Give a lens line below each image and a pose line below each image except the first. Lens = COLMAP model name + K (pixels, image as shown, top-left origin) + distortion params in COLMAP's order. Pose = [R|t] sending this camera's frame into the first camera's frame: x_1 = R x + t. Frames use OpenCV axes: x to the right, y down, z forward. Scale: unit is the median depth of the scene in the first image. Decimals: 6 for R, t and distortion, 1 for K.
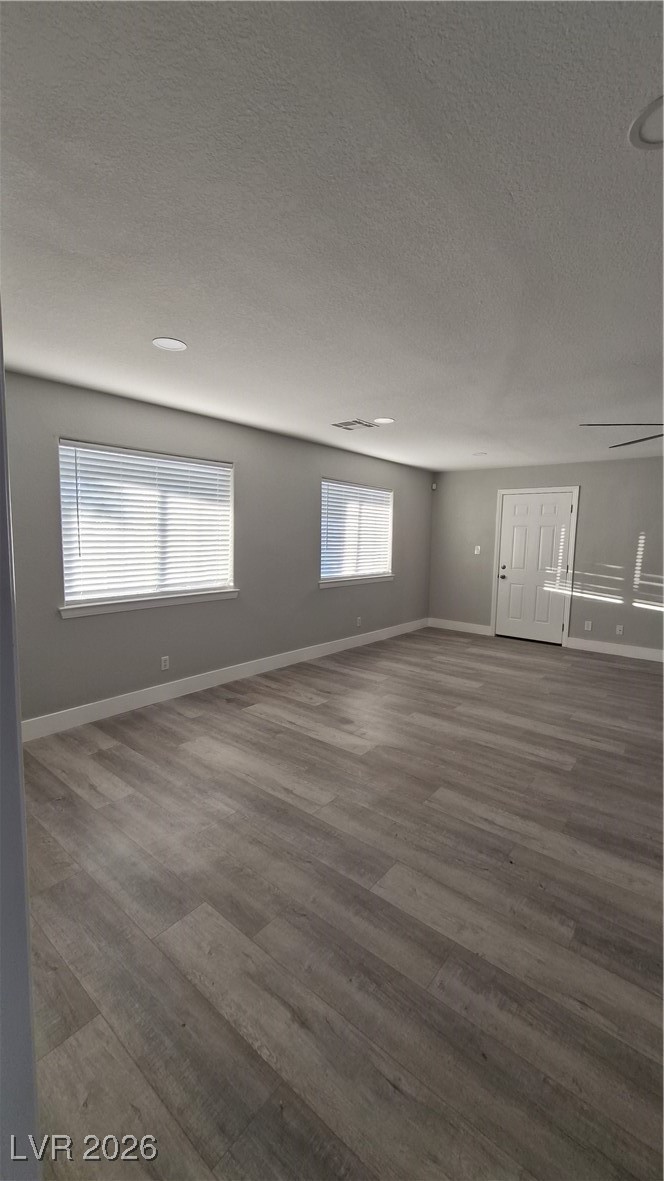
lens RADIAL K [[469.6, 0, 335.5], [0, 469.6, 585.8], [0, 0, 1]] dist [0.000785, -0.001038]
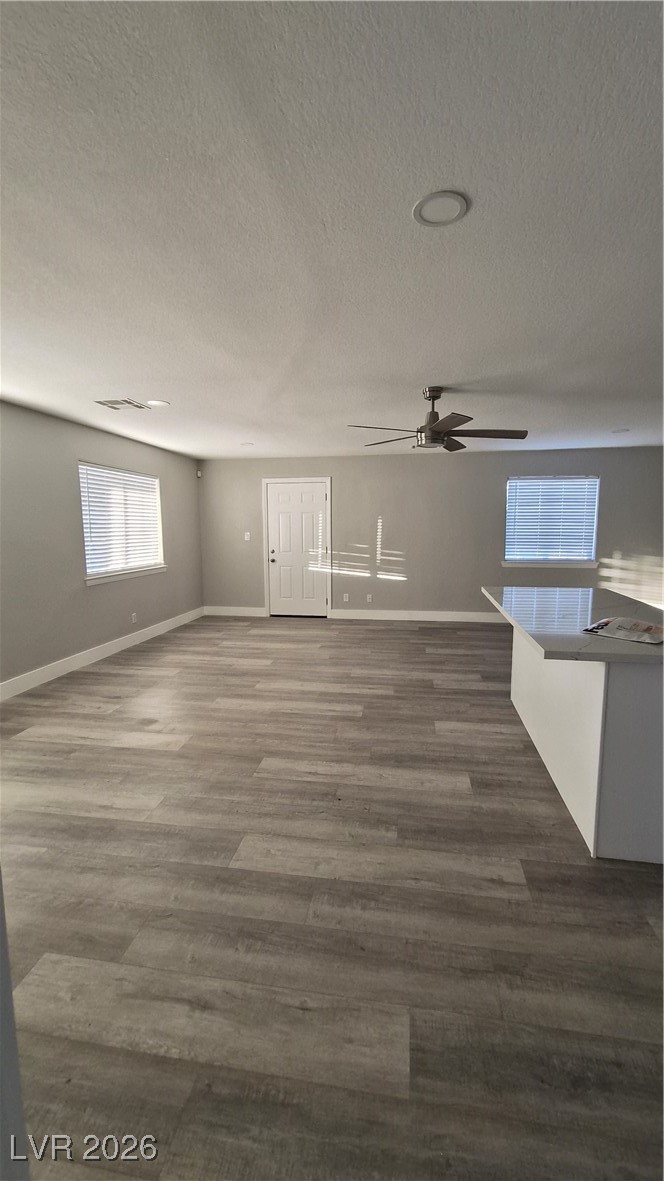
lens RADIAL K [[469.6, 0, 336.2], [0, 469.6, 586.1], [0, 0, 1]] dist [0.000785, -0.001038]
pose [[0.862703, -0.088870, 0.497841, -0.128020], [0.075768, 0.996040, 0.046506, 0.000556], [-0.500003, -0.002401, 0.866020, -0.009859]]
